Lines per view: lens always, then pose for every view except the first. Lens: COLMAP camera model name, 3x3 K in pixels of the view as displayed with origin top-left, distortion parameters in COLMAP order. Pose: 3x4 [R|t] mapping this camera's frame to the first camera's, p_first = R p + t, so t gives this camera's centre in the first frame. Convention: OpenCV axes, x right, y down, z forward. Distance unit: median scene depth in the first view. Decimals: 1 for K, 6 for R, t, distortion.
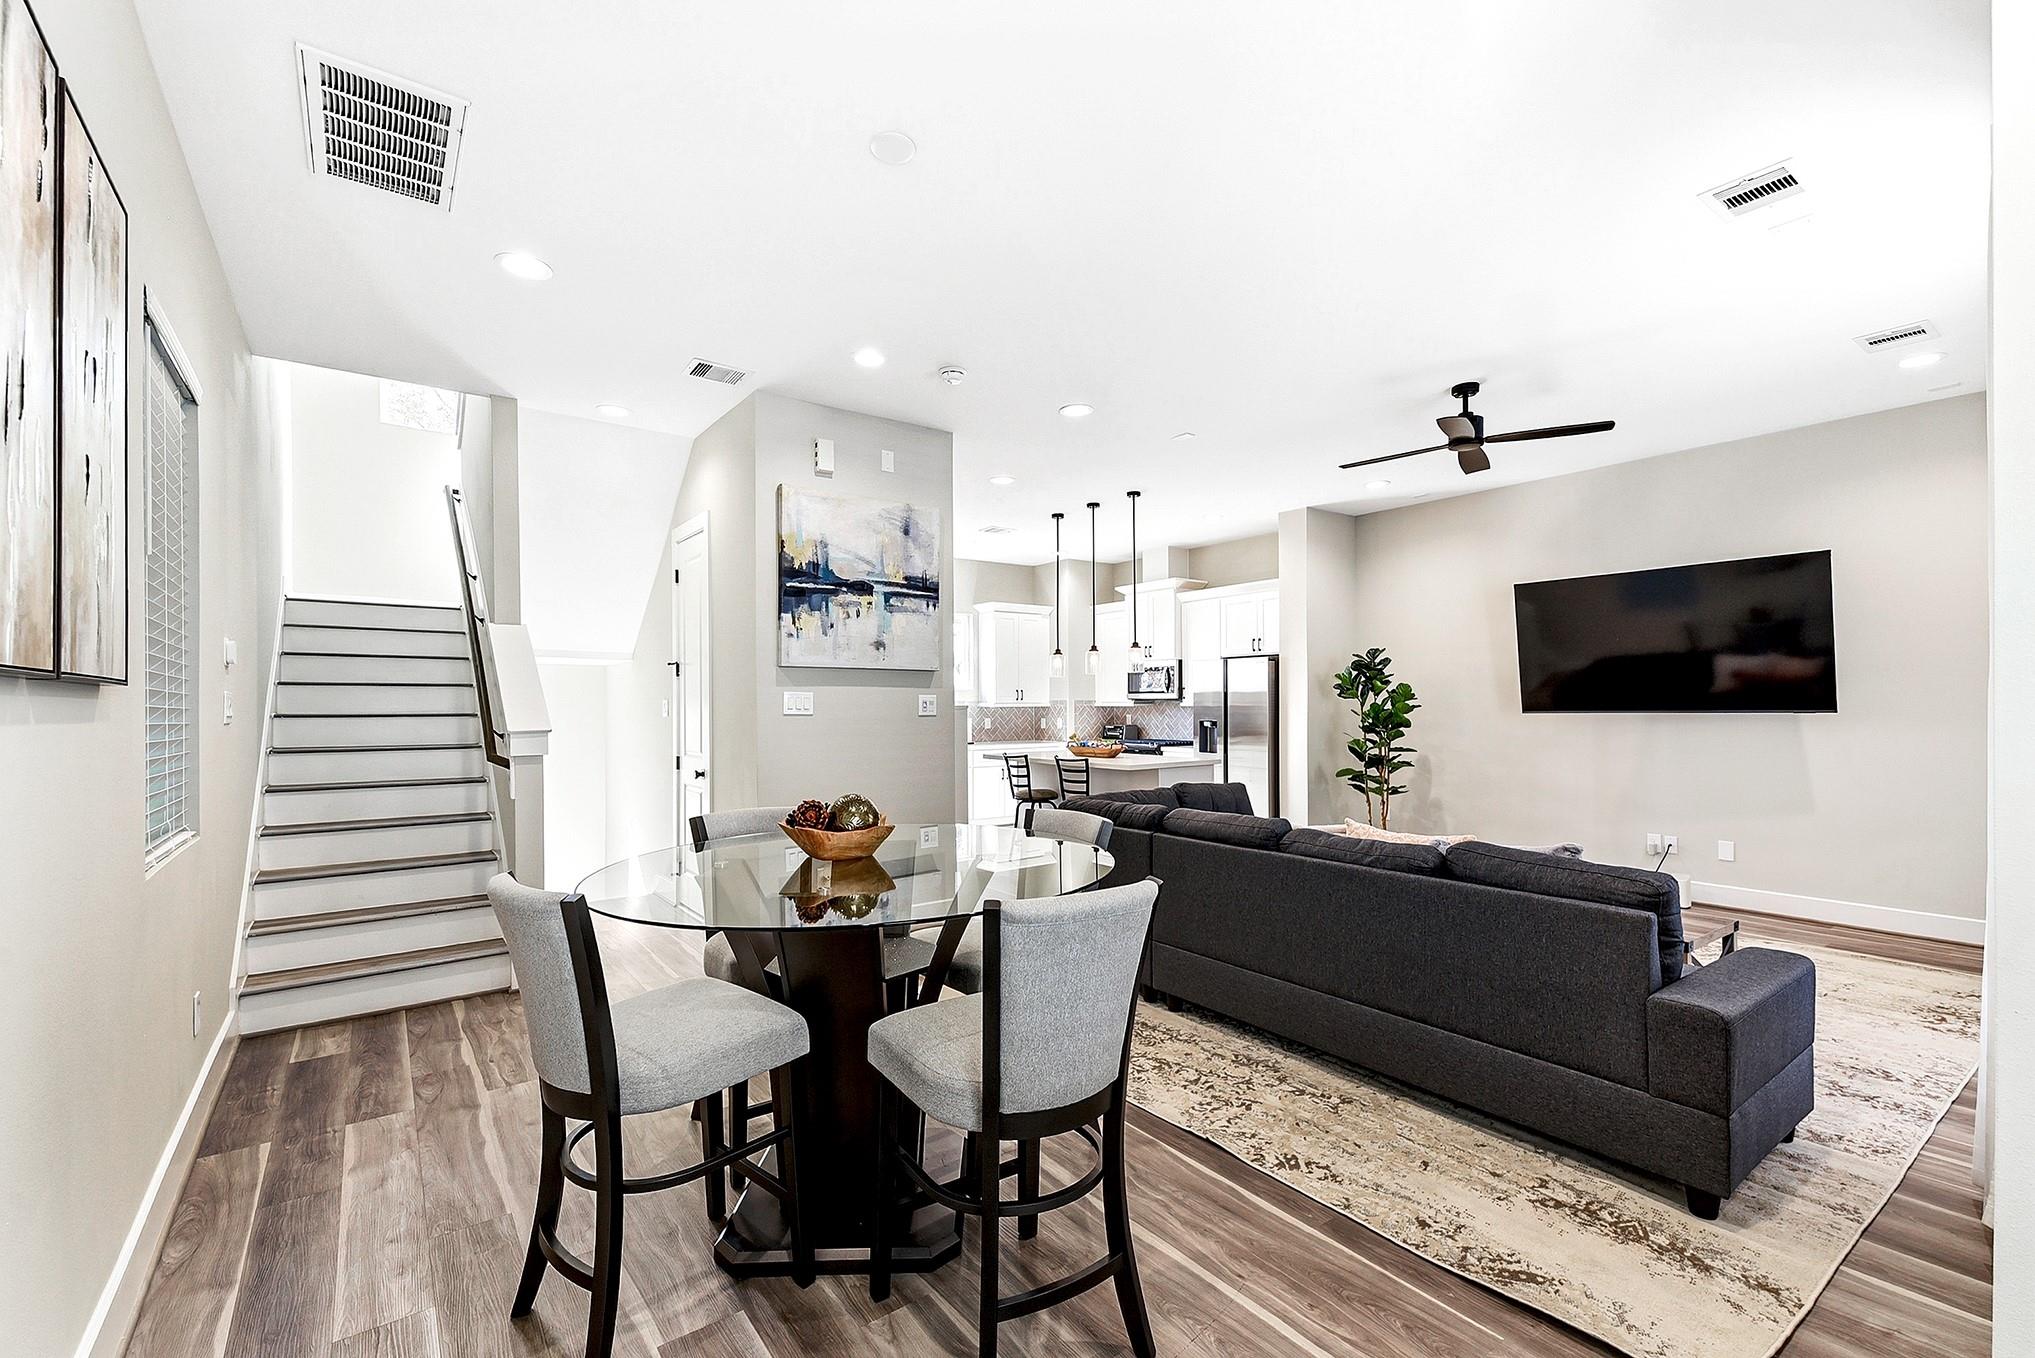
lens RADIAL K [[870.8, 0, 1013.2], [0, 870.8, 691.5], [0, 0, 1]] dist [0.045164, -0.013484]
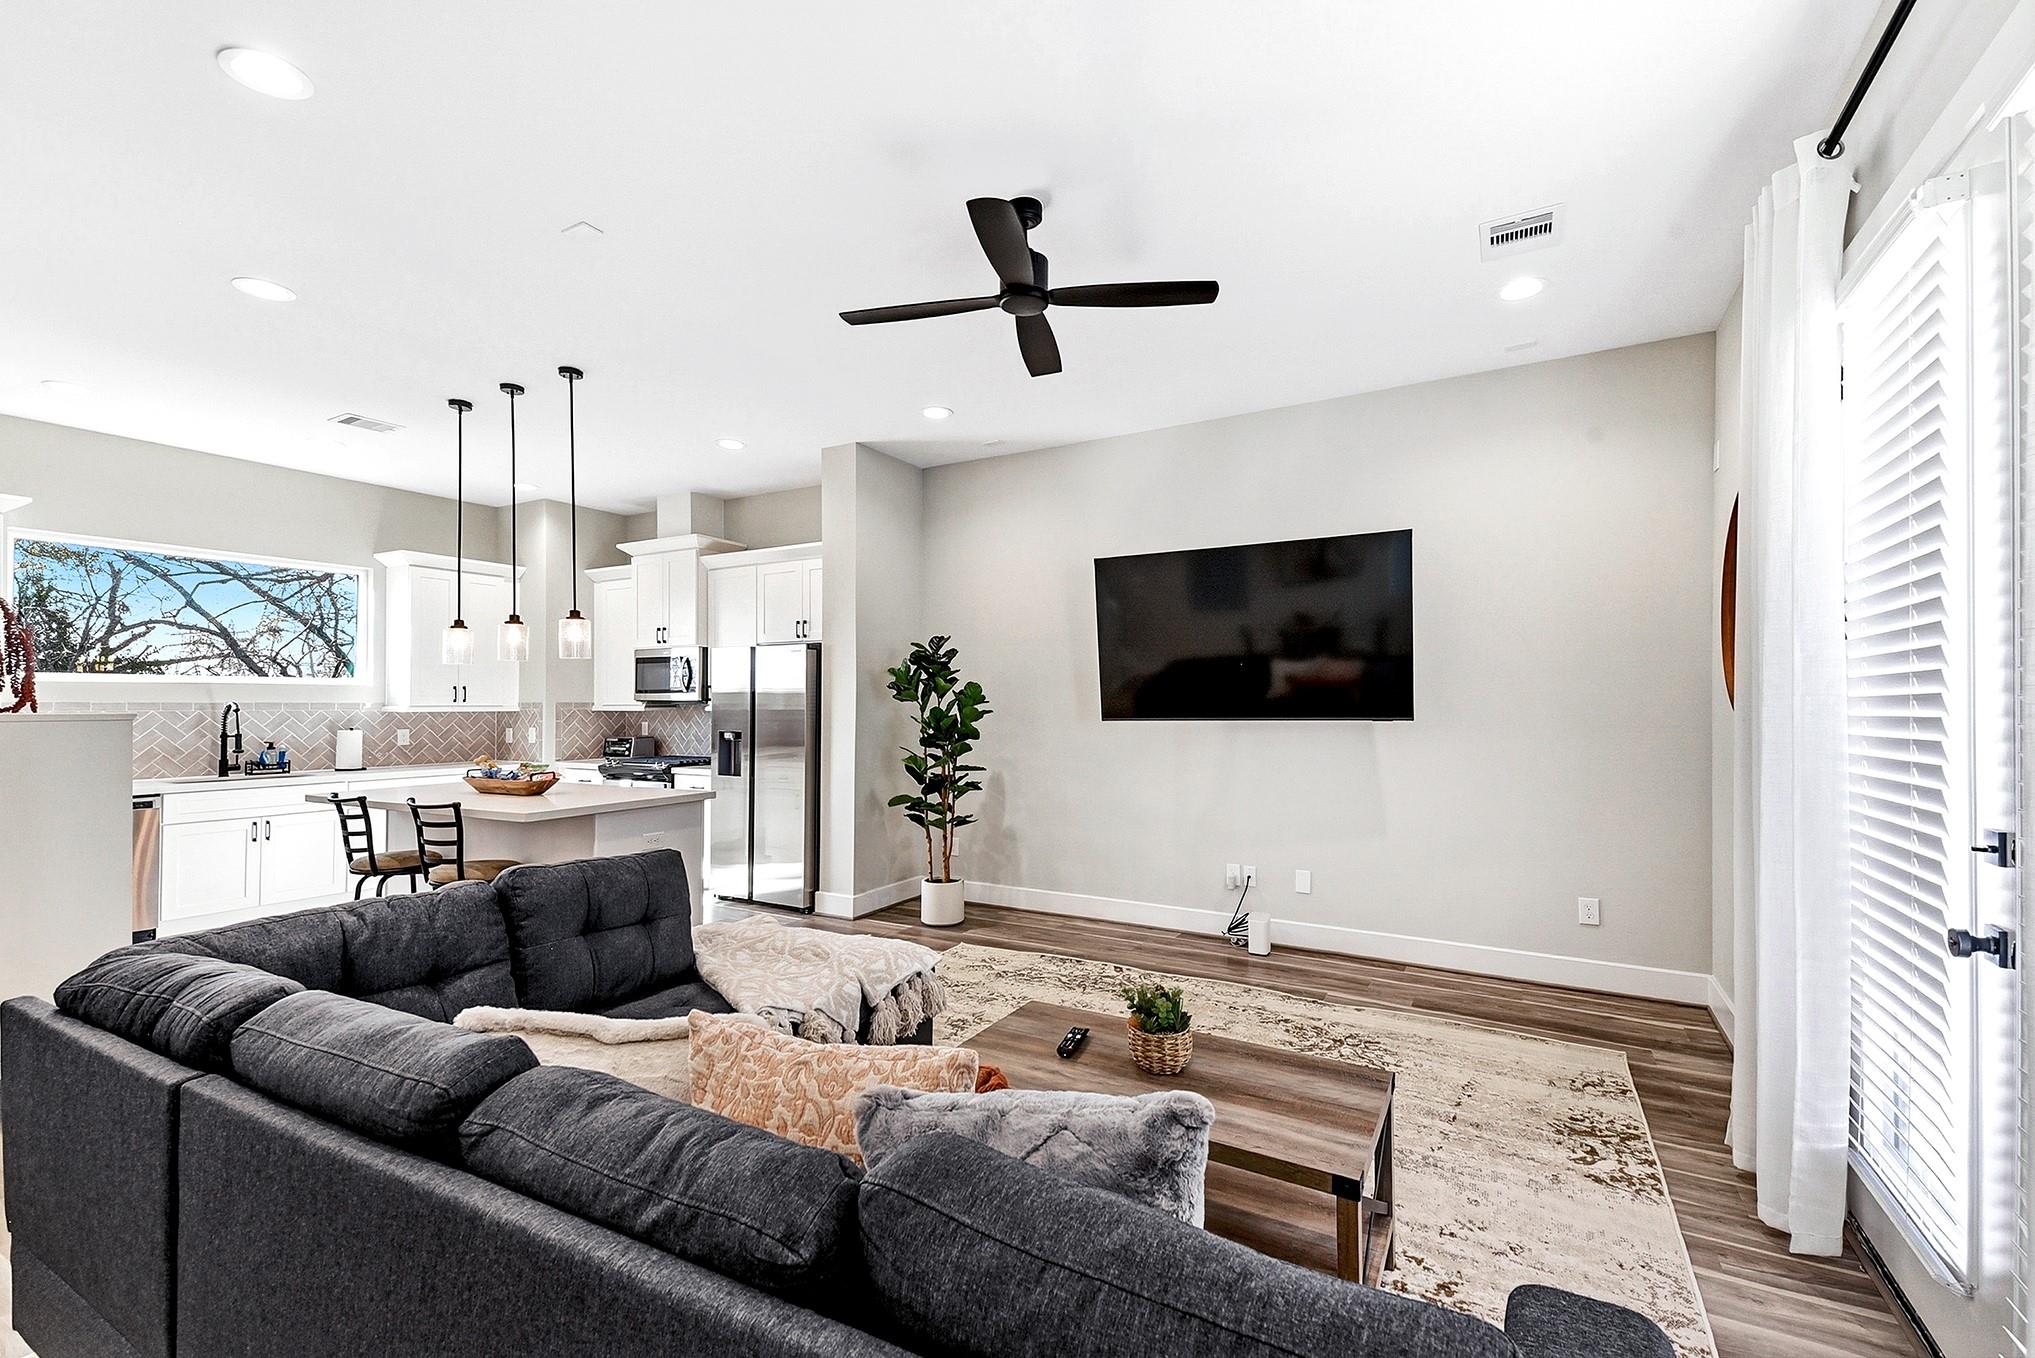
lens RADIAL K [[870.8, 0, 1028.8], [0, 870.8, 690.9], [0, 0, 1]] dist [0.045164, -0.013484]
pose [[0.908302, 0.009772, 0.418202, 0.167116], [-0.008518, 0.999952, -0.004865, 0.001882], [-0.418229, 0.000857, 0.908341, 0.280082]]
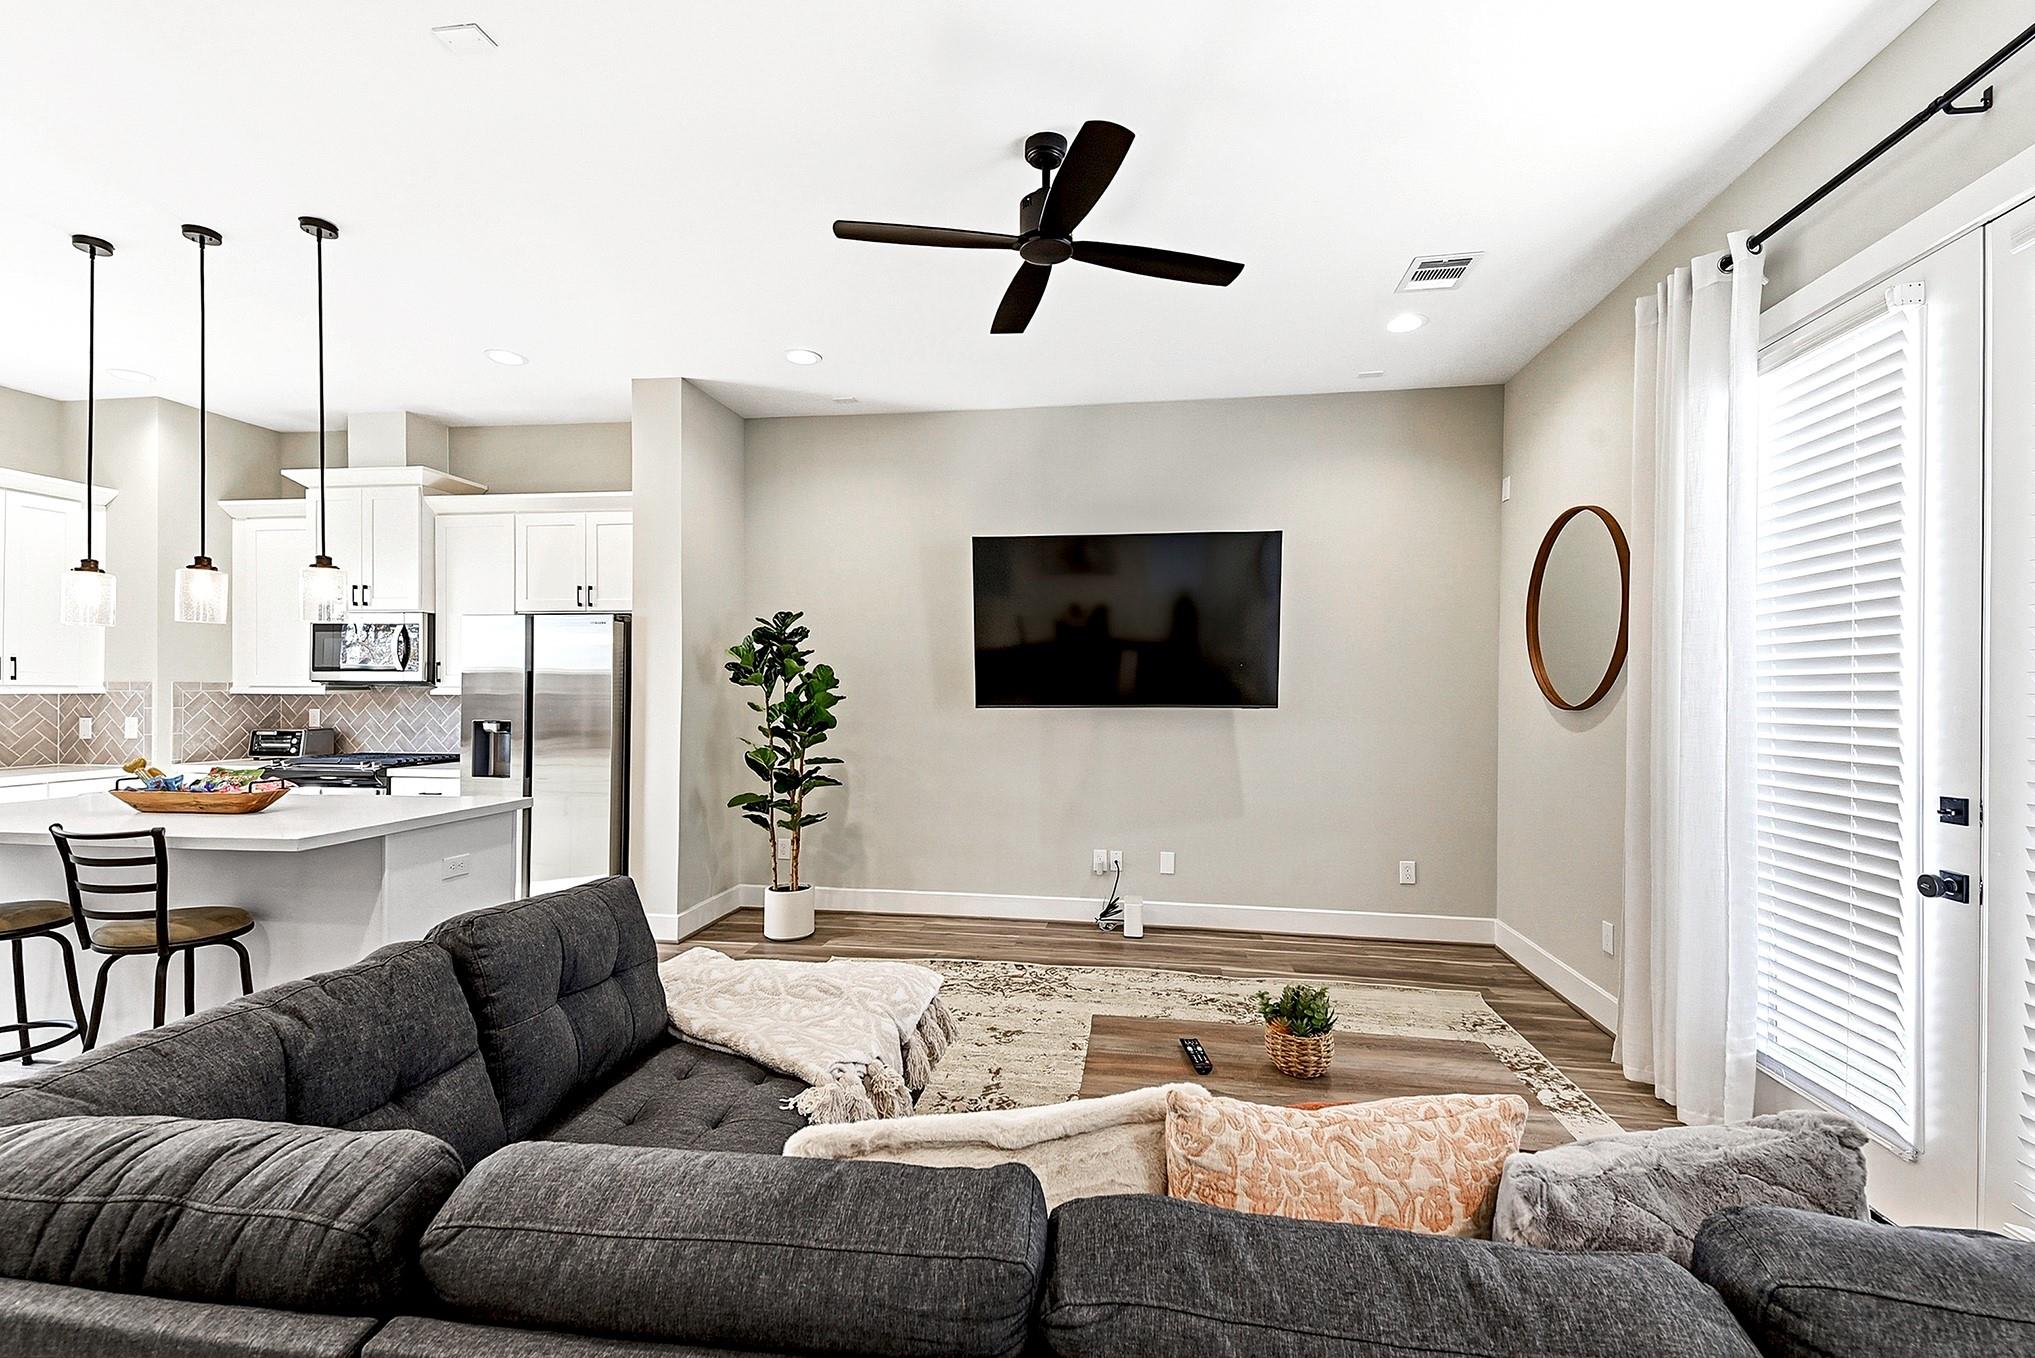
lens RADIAL K [[870.8, 0, 1017.2], [0, 870.8, 688.5], [0, 0, 1]] dist [0.045164, -0.013484]
pose [[0.700329, 0.011523, 0.713727, 0.058621], [-0.019575, 0.999804, 0.003066, 0.004220], [-0.713551, -0.016119, 0.700417, 0.401843]]
